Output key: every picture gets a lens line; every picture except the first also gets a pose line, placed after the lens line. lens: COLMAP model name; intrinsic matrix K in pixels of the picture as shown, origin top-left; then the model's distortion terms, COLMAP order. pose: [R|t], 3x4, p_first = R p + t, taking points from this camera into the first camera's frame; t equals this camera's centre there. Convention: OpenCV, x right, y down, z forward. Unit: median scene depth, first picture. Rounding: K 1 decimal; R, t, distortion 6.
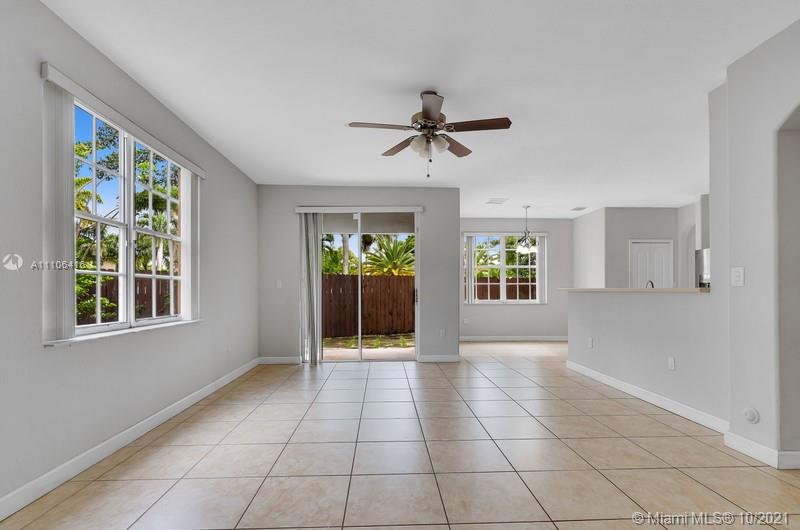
lens RADIAL K [[375.3, 0, 397.3], [0, 375.3, 285.9], [0, 0, 1]] dist [-0.002310, 0.000008]
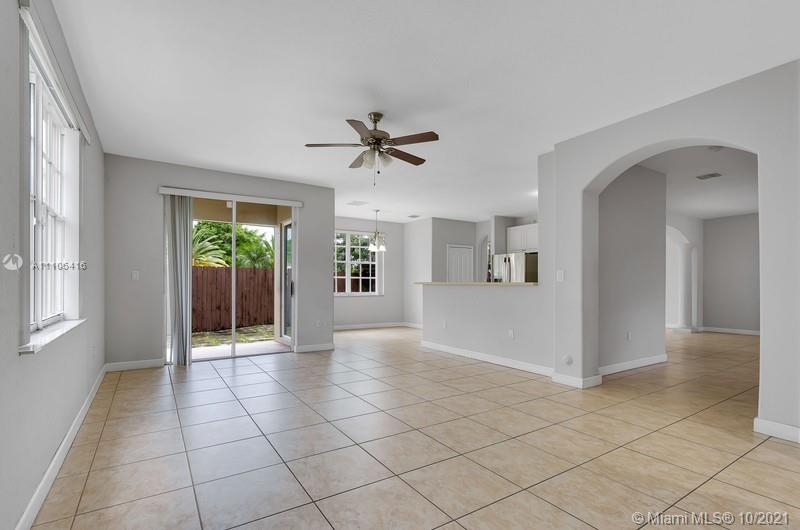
lens RADIAL K [[367.9, 0, 398.6], [0, 367.9, 282.7], [0, 0, 1]] dist [-0.002494, 0.000369]
pose [[0.869393, 0.004796, 0.494097, -0.195558], [-0.009969, 0.999920, 0.007835, -0.000475], [-0.494020, -0.011738, 0.869371, -0.013707]]
